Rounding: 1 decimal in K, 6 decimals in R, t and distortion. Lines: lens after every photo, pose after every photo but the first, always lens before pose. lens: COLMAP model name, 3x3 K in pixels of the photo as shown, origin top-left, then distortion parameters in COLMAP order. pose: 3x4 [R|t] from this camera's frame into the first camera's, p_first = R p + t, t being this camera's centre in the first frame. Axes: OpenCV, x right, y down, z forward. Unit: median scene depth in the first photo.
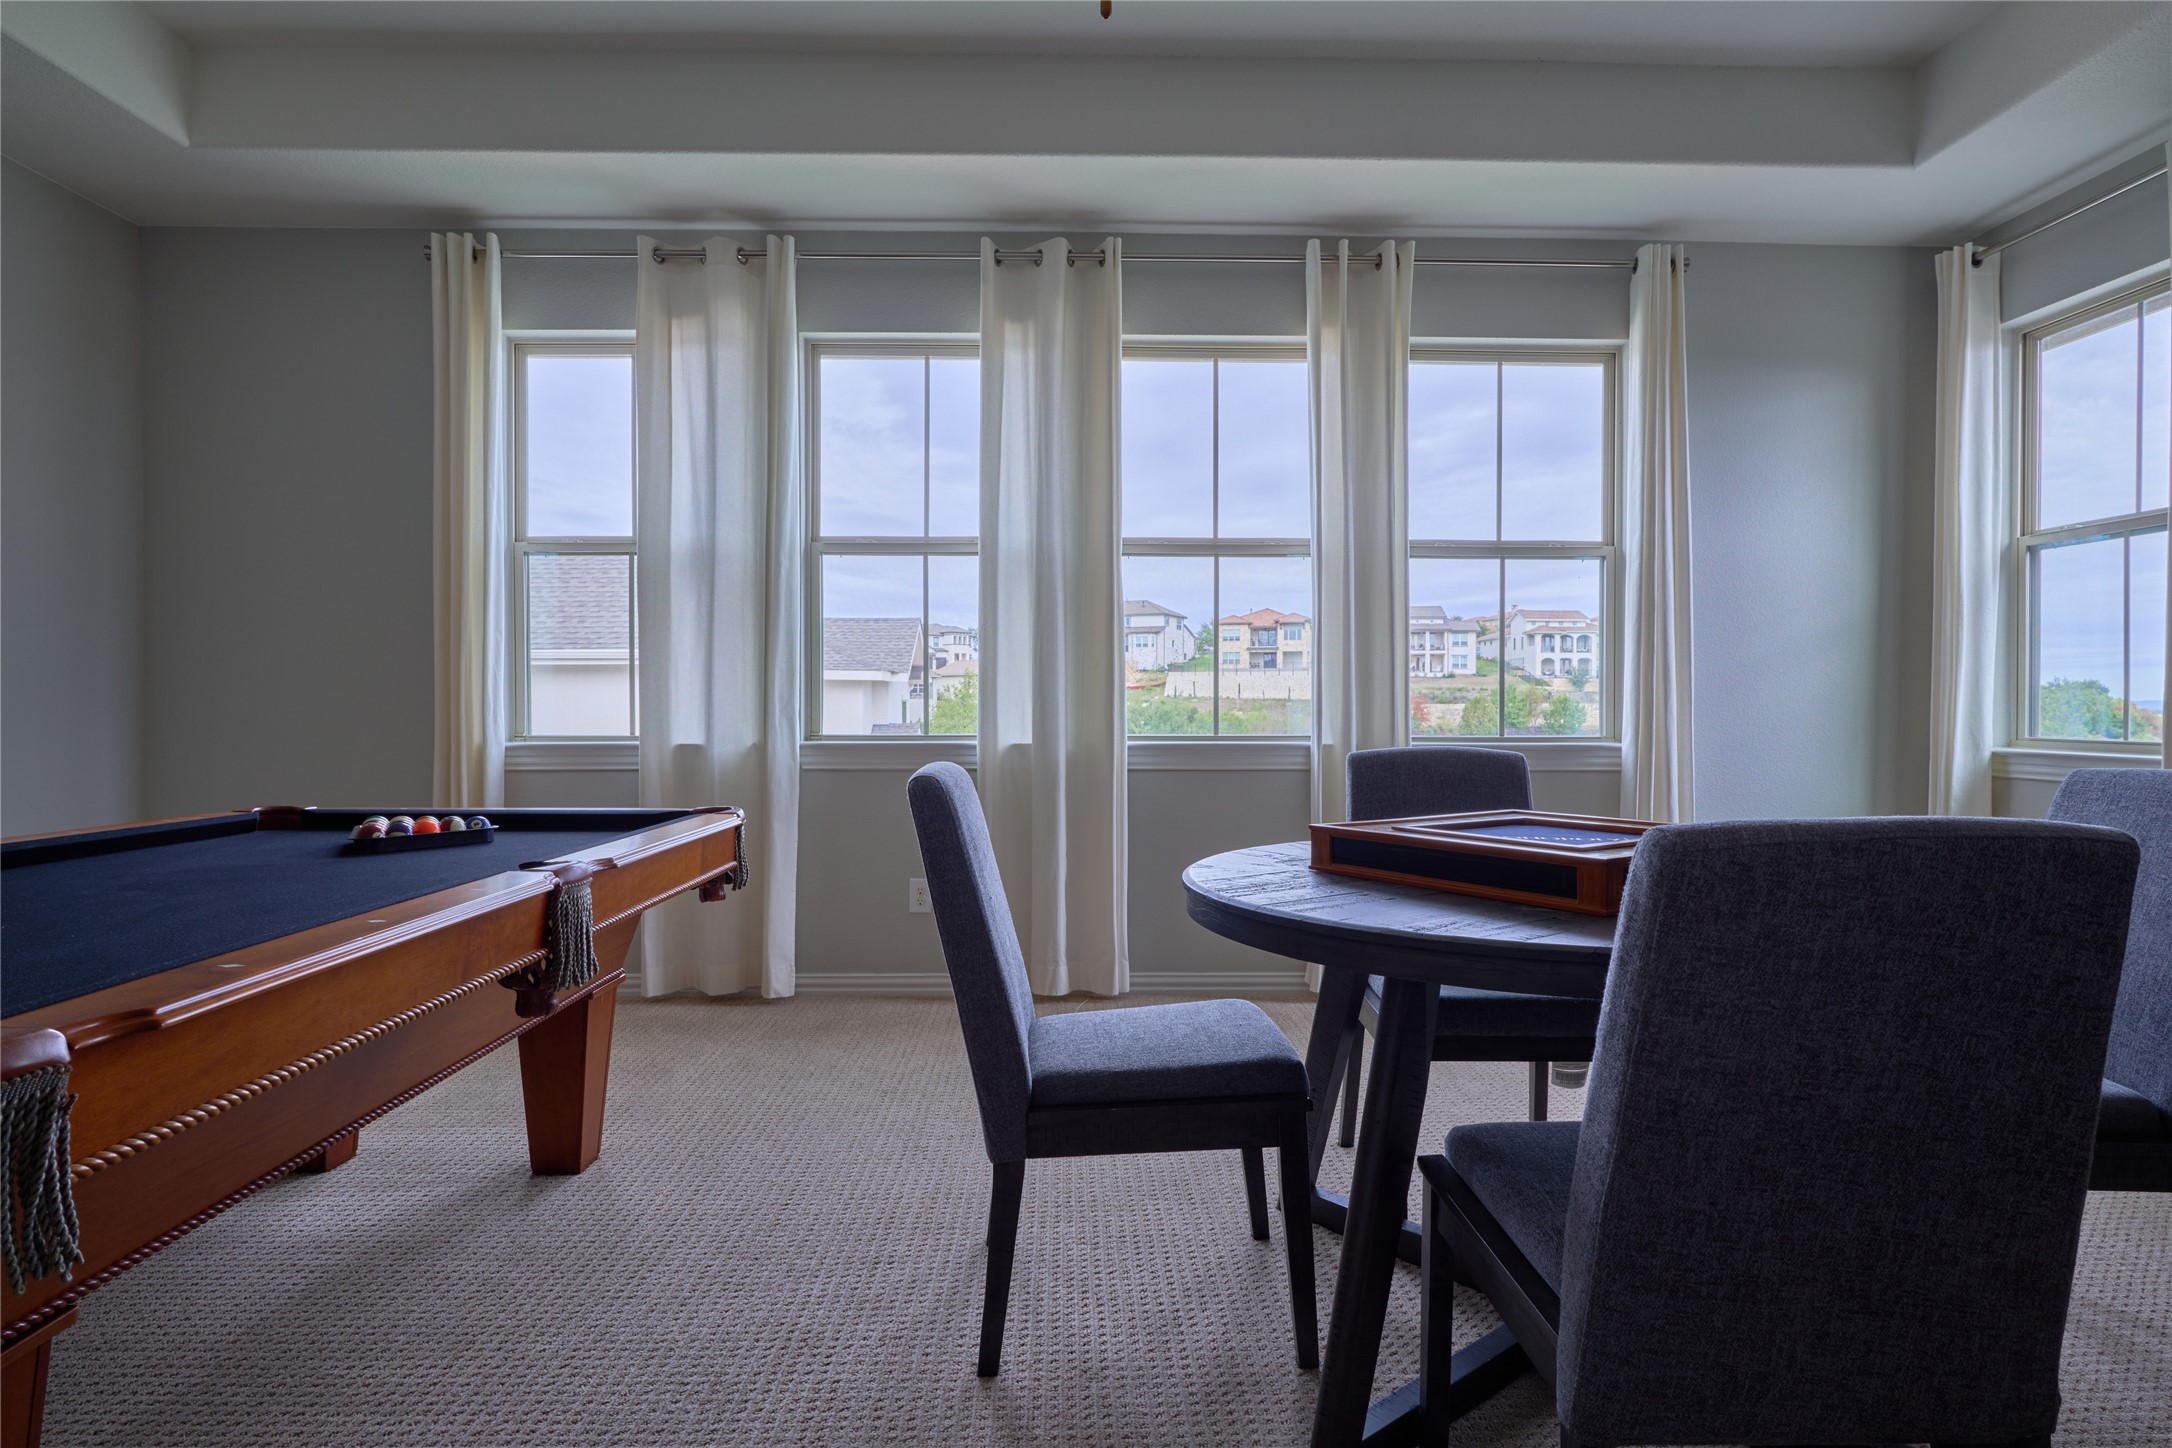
lens RADIAL K [[1190.0, 0, 1089.8], [0, 1190.0, 722.1], [0, 0, 1]] dist [-0.022432, 0.003584]
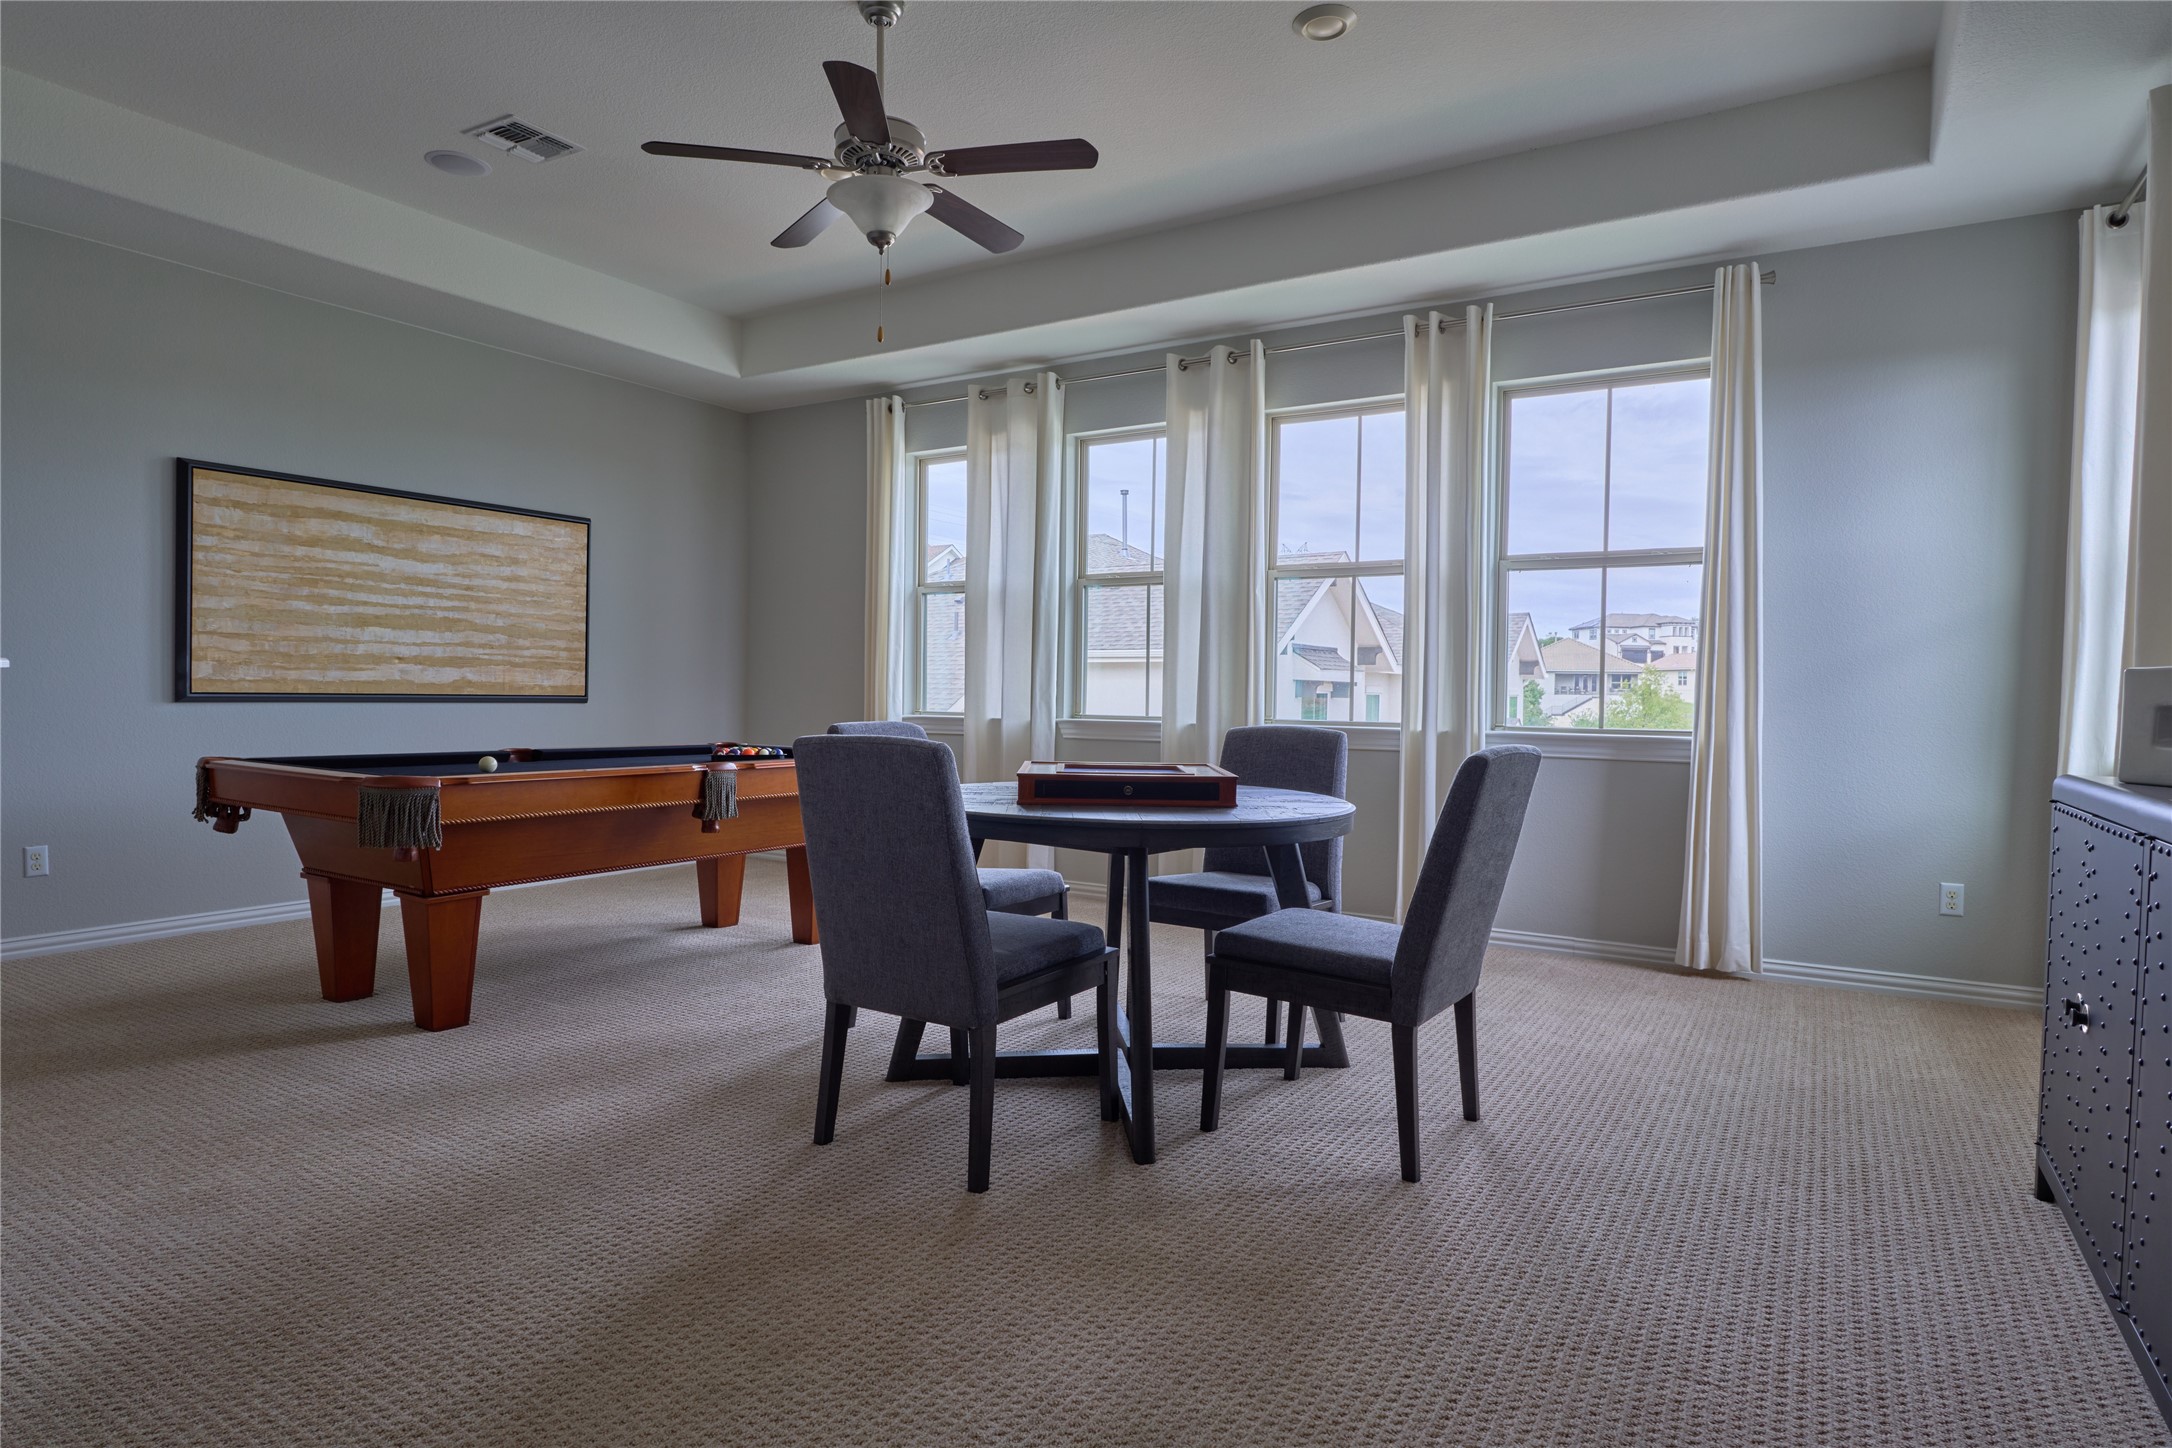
lens RADIAL K [[1190.0, 0, 1082.7], [0, 1190.0, 717.9], [0, 0, 1]] dist [-0.022432, 0.003584]
pose [[0.833707, 0.022545, -0.551746, 0.579257], [-0.021815, 0.999731, 0.007887, 0.003141], [0.551775, 0.005461, 0.833975, -0.189618]]
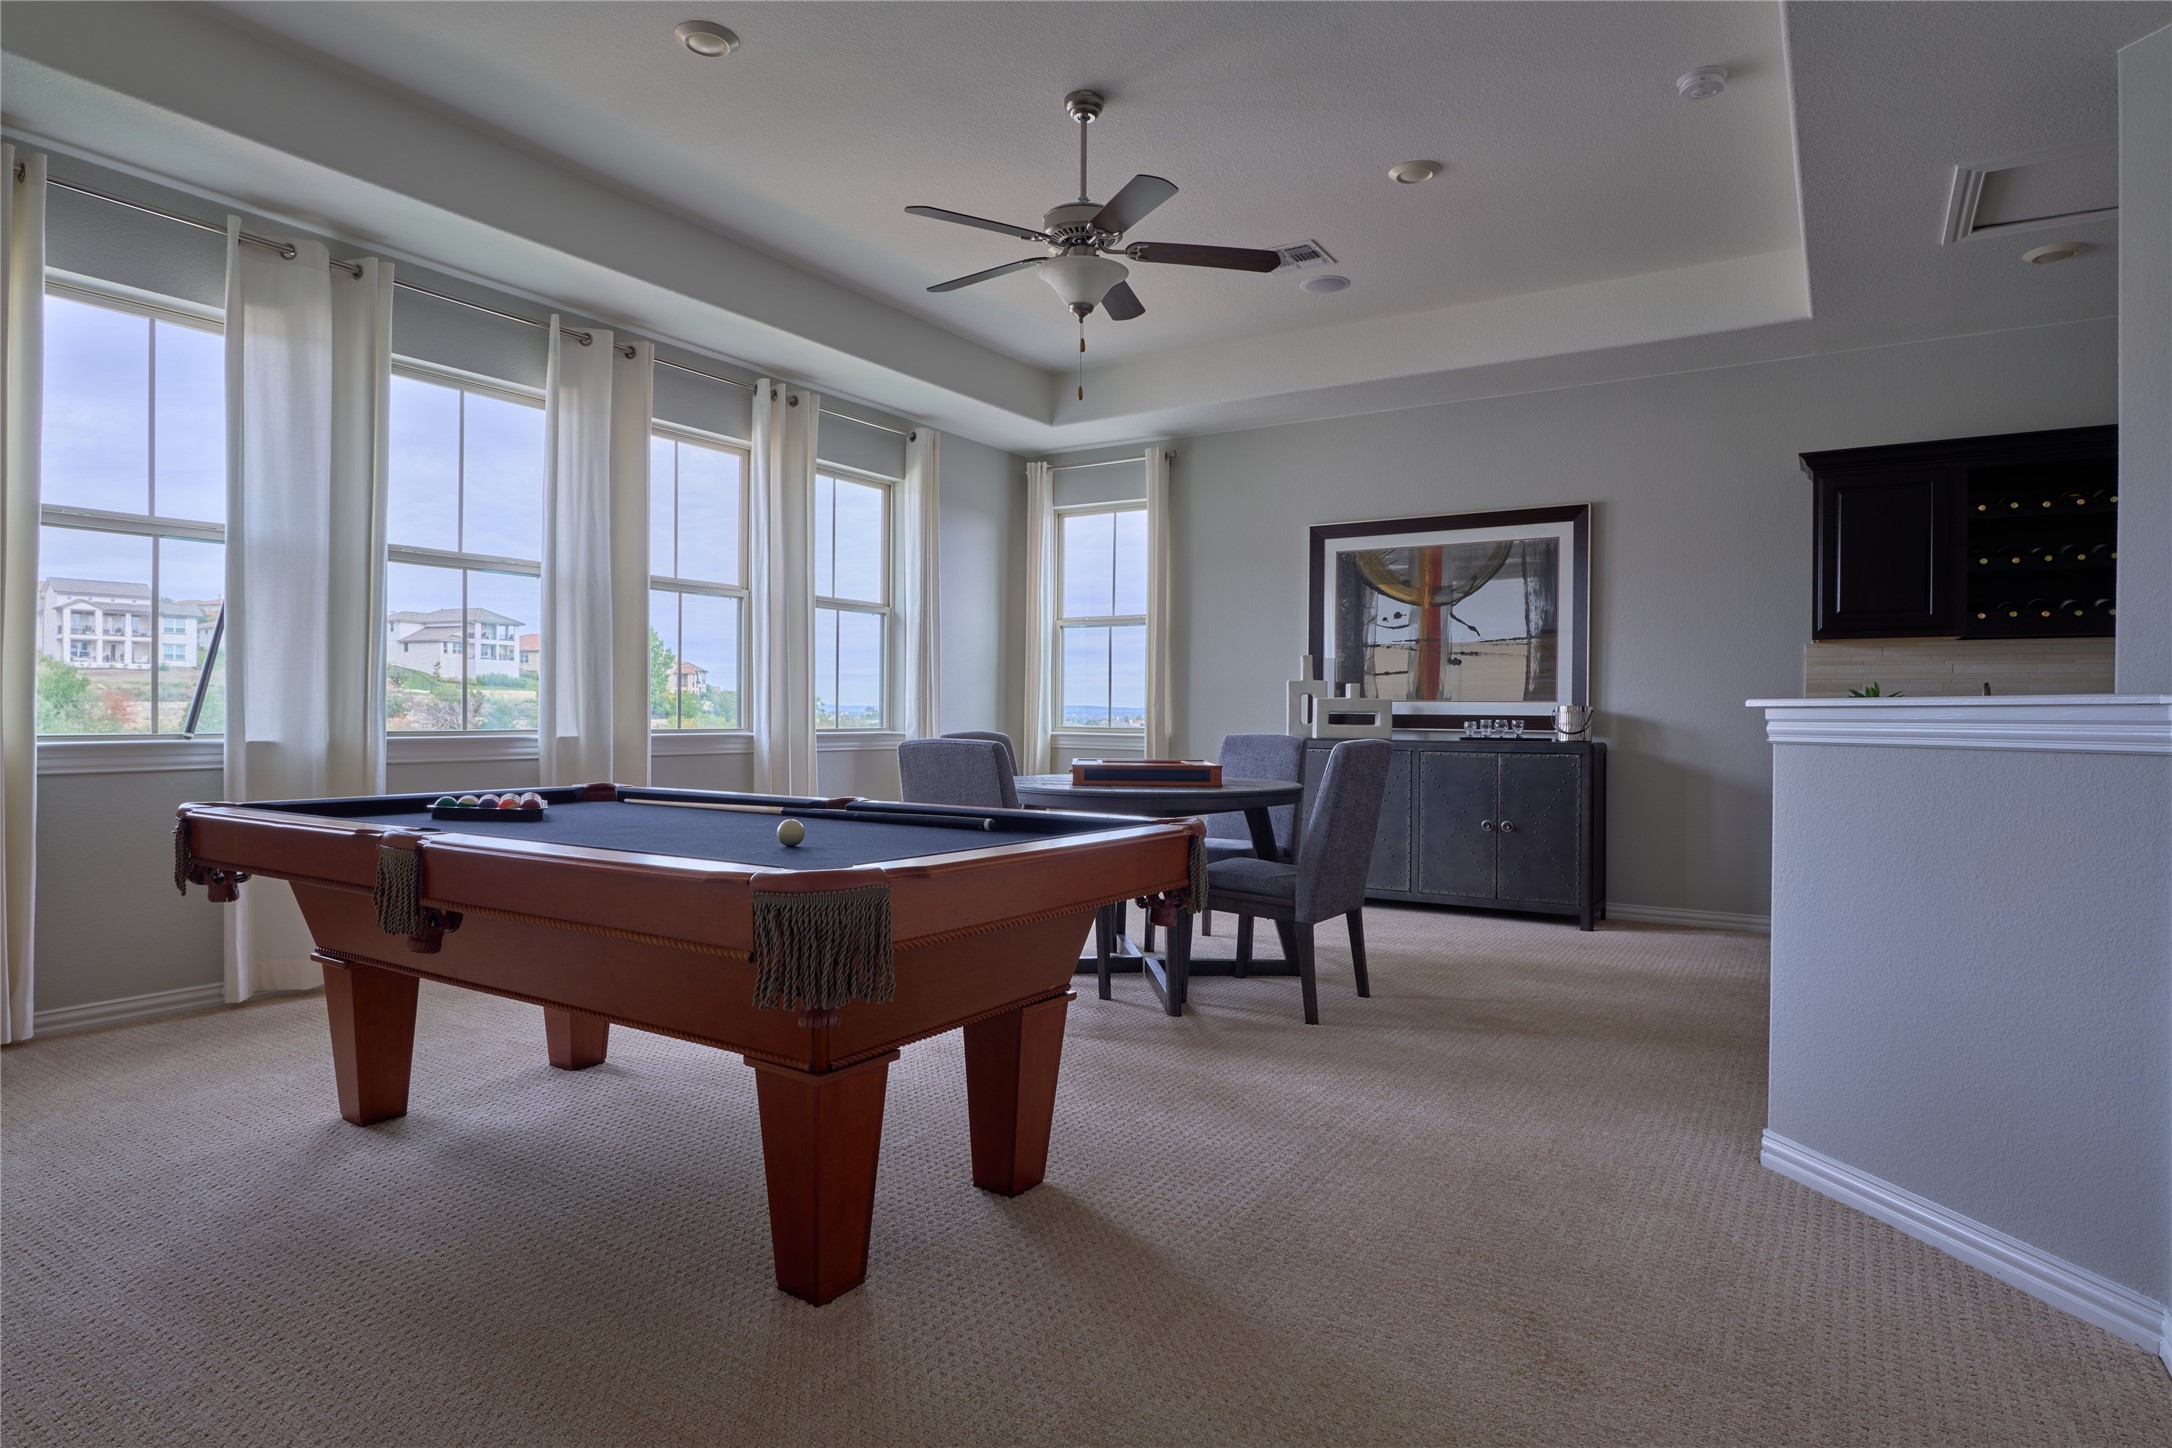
lens RADIAL K [[1190.0, 0, 1080.3], [0, 1190.0, 720.5], [0, 0, 1]] dist [-0.022432, 0.003584]
pose [[0.563830, -0.001290, 0.825890, -0.758945], [0.002883, 0.999996, -0.000407, 0.003748], [-0.825886, 0.002611, 0.563831, -0.107457]]
